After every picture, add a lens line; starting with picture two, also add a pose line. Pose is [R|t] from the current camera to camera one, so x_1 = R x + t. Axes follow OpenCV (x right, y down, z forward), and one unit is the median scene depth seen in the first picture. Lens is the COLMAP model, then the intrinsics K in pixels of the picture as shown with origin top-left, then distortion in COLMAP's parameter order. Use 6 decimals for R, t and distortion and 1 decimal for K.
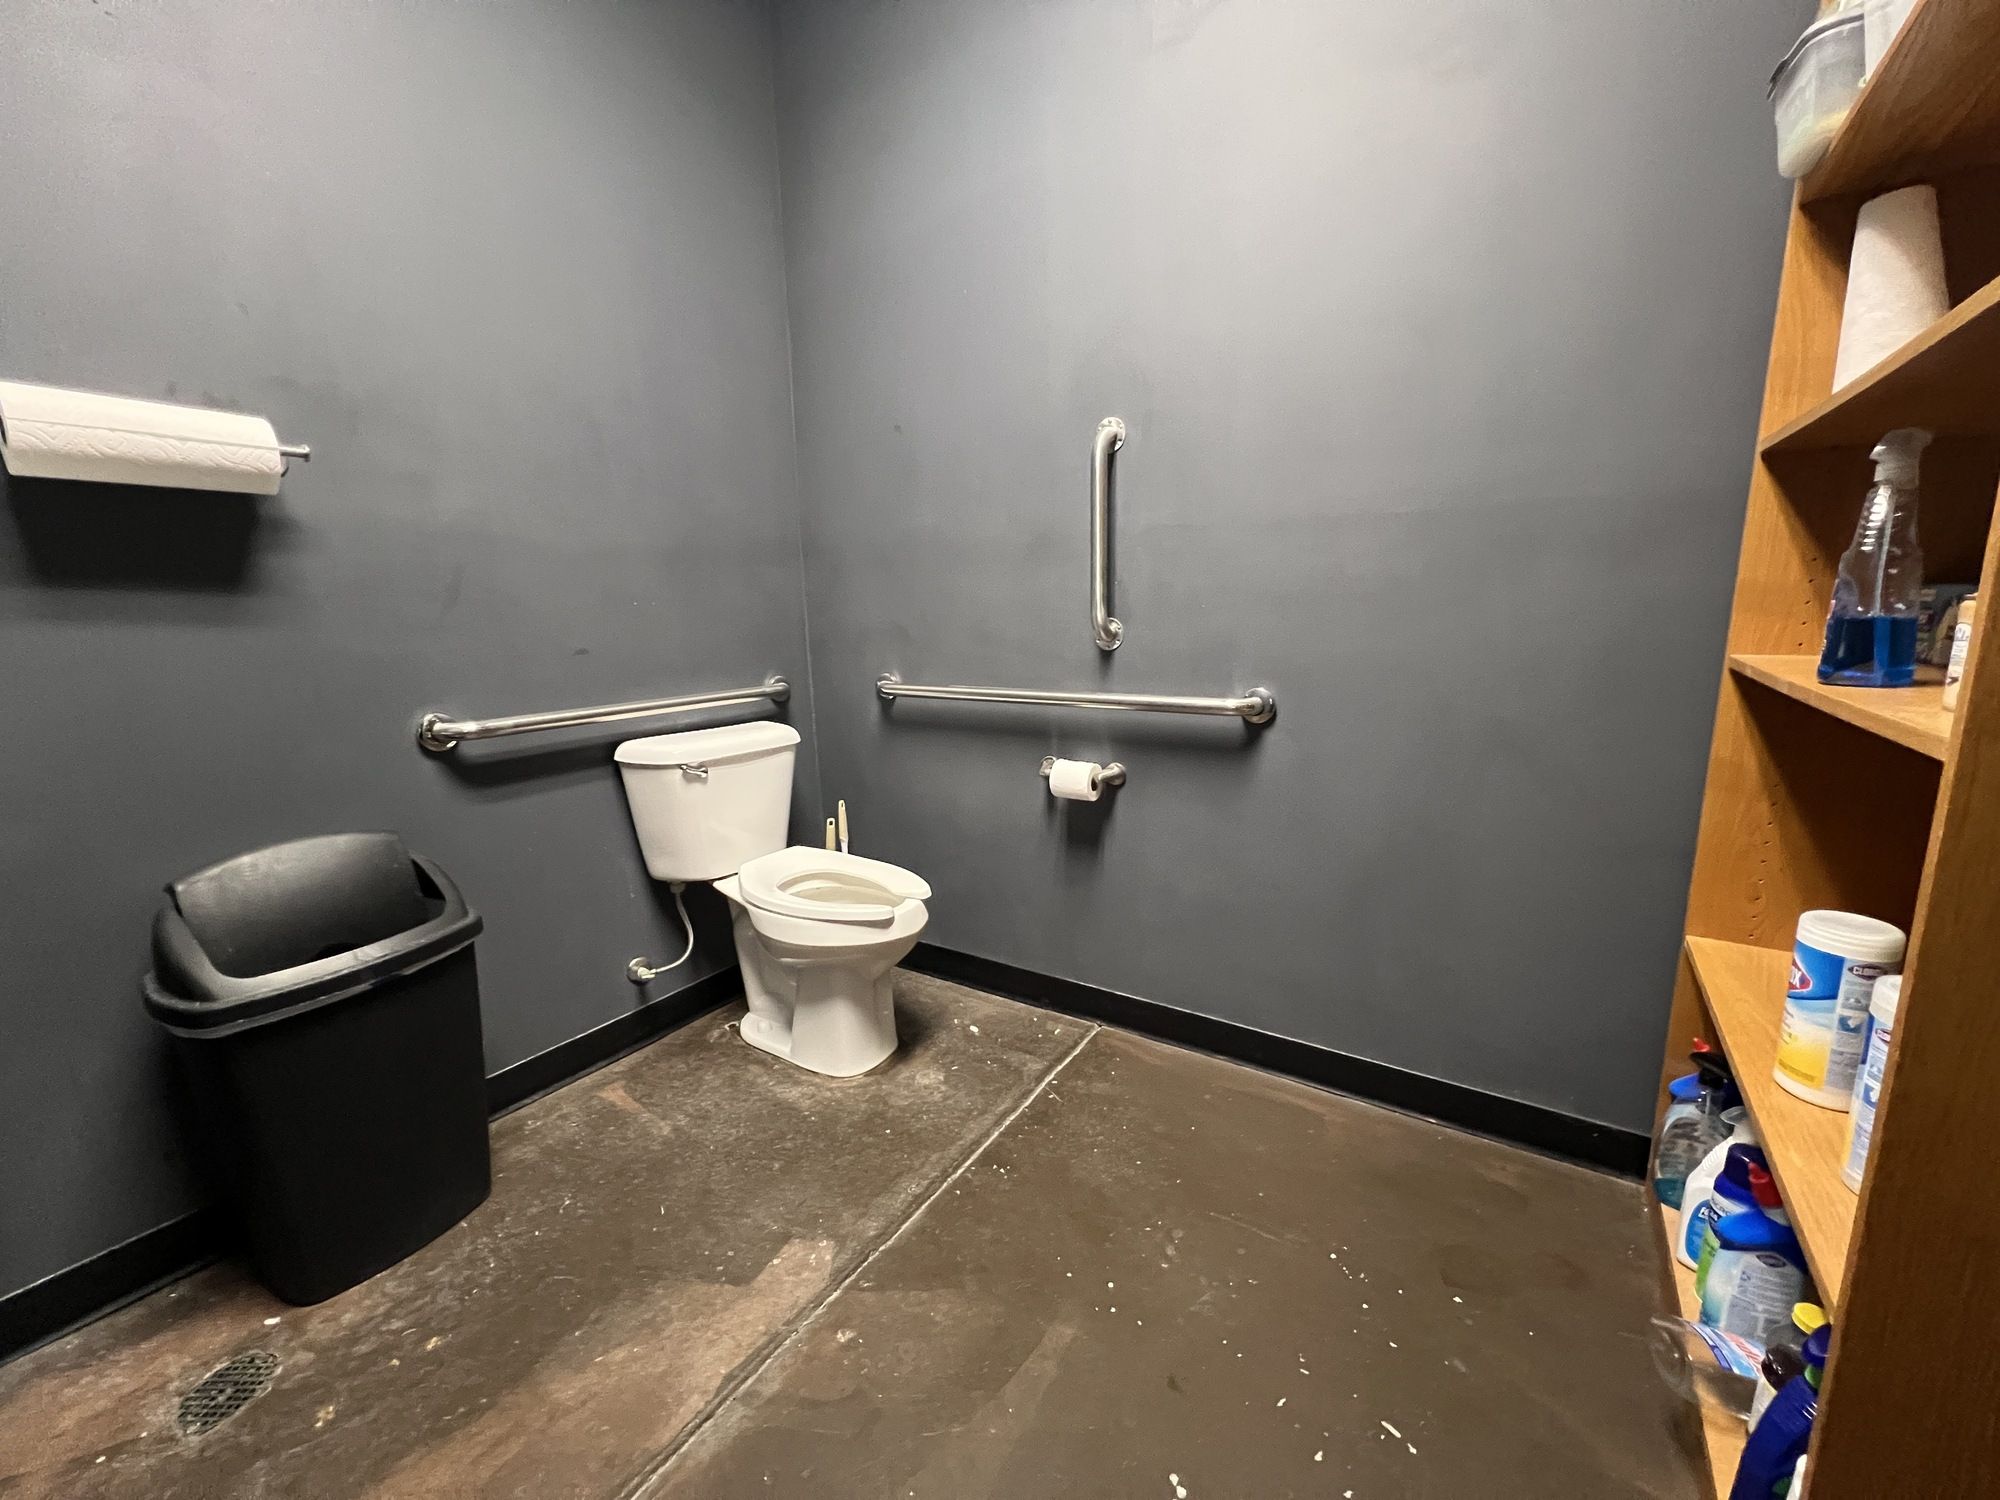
lens RADIAL K [[803.7, 0, 996.9], [0, 803.7, 751.5], [0, 0, 1]] dist [-0.001638, 0.000222]
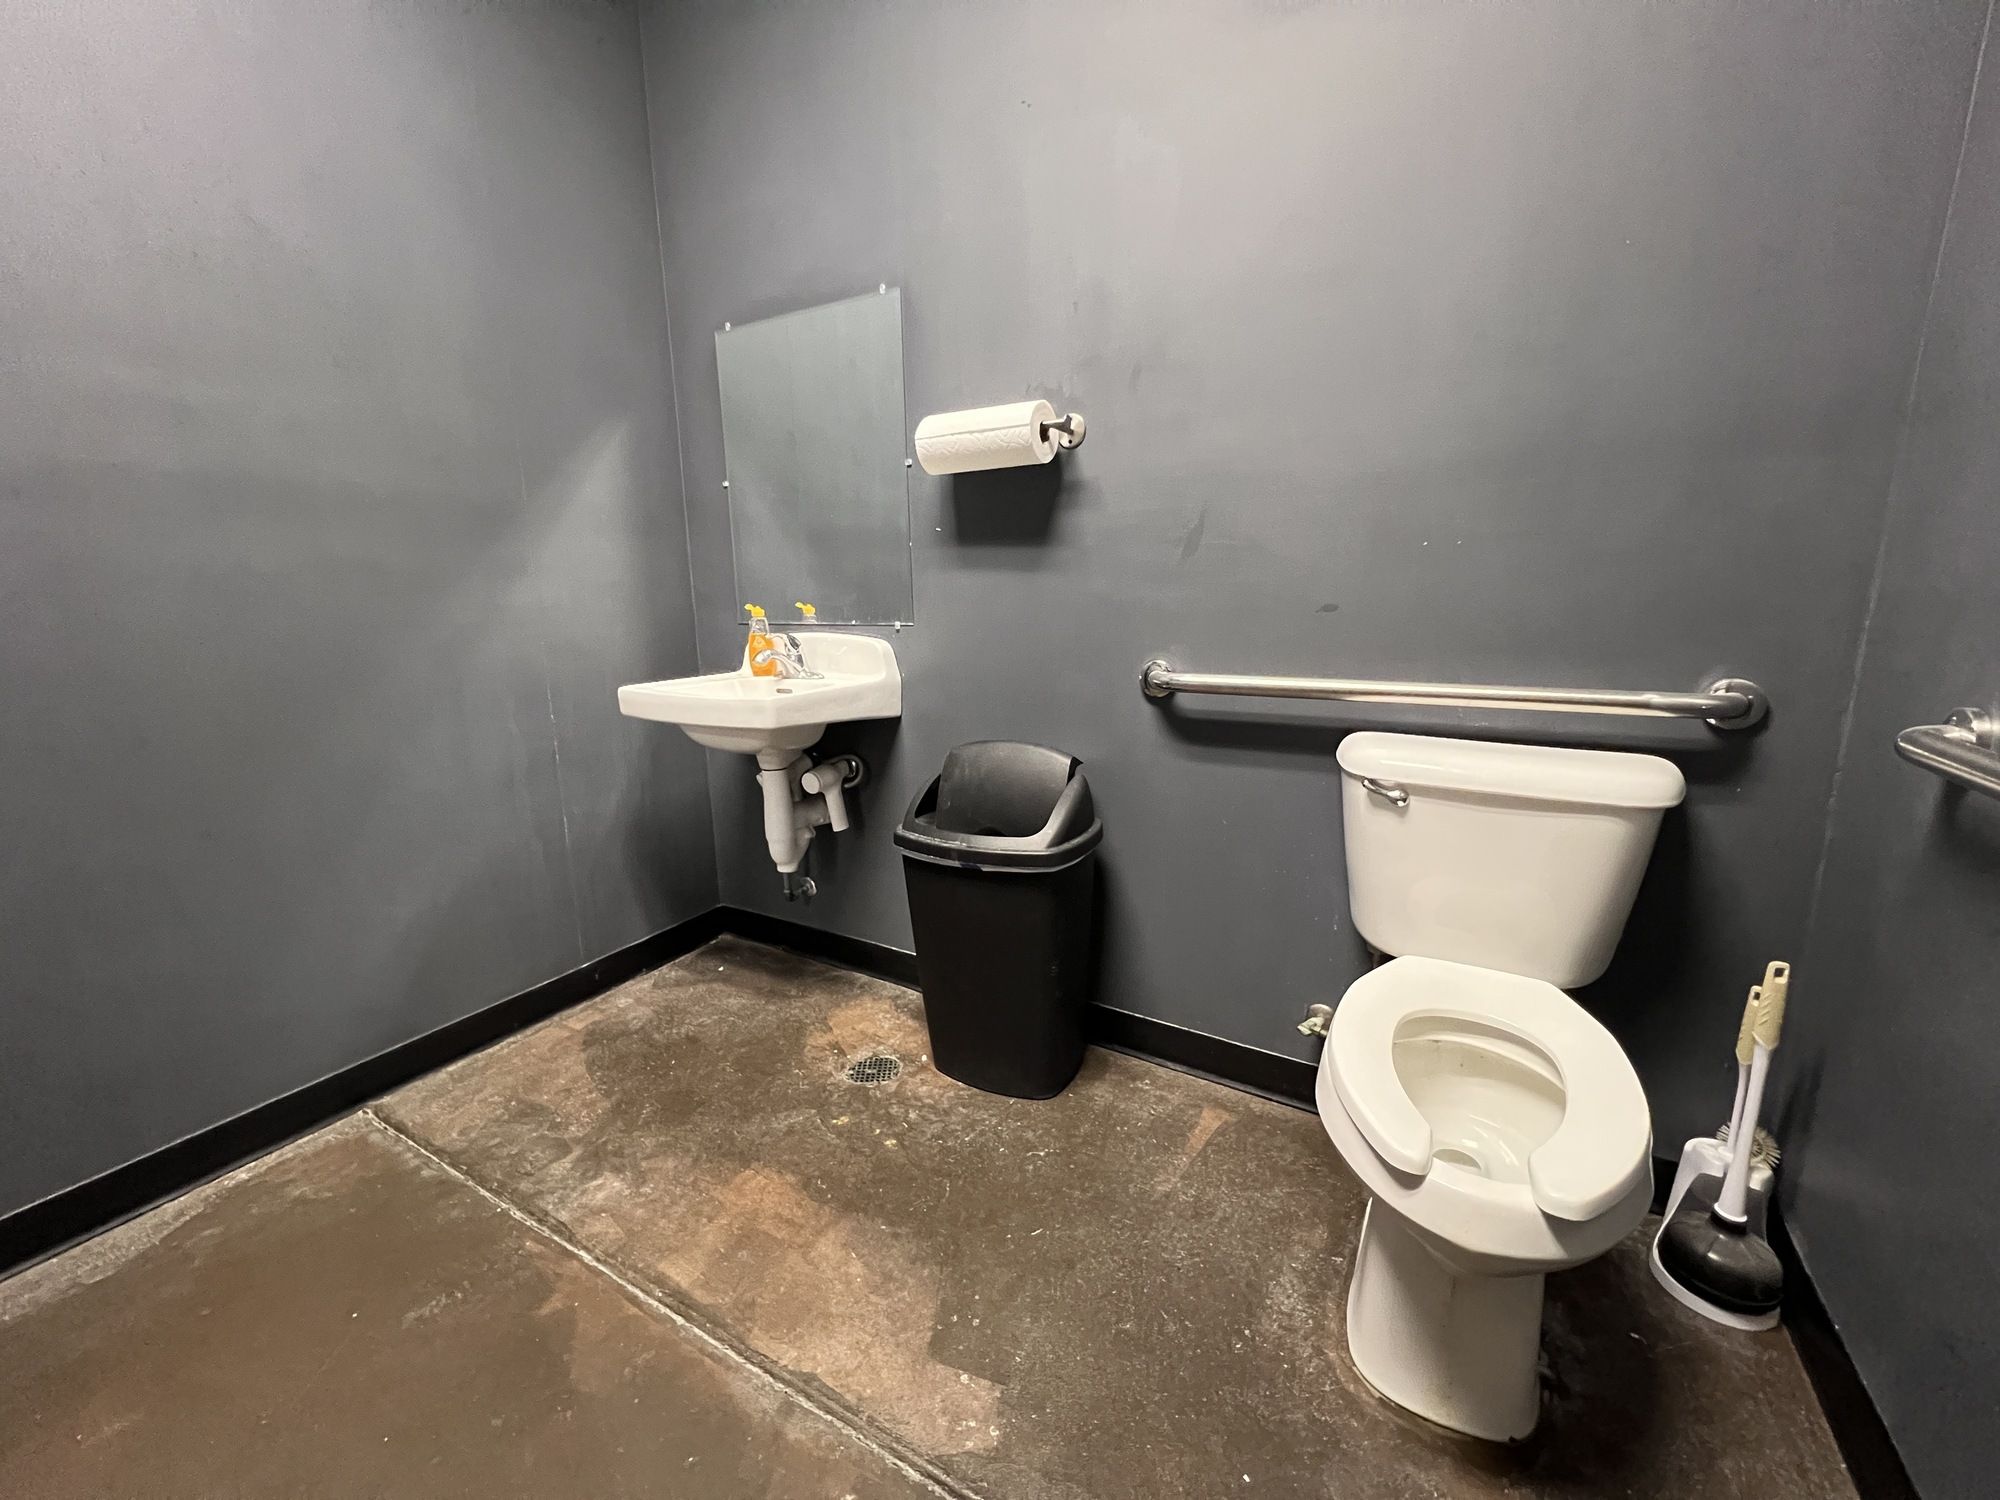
lens RADIAL K [[803.7, 0, 996.9], [0, 803.7, 751.5], [0, 0, 1]] dist [-0.001638, 0.000222]
pose [[0.044759, 0.219513, -0.974582, 0.360097], [-0.164348, 0.963886, 0.209556, -0.134477], [0.985386, 0.150792, 0.079219, 0.858533]]
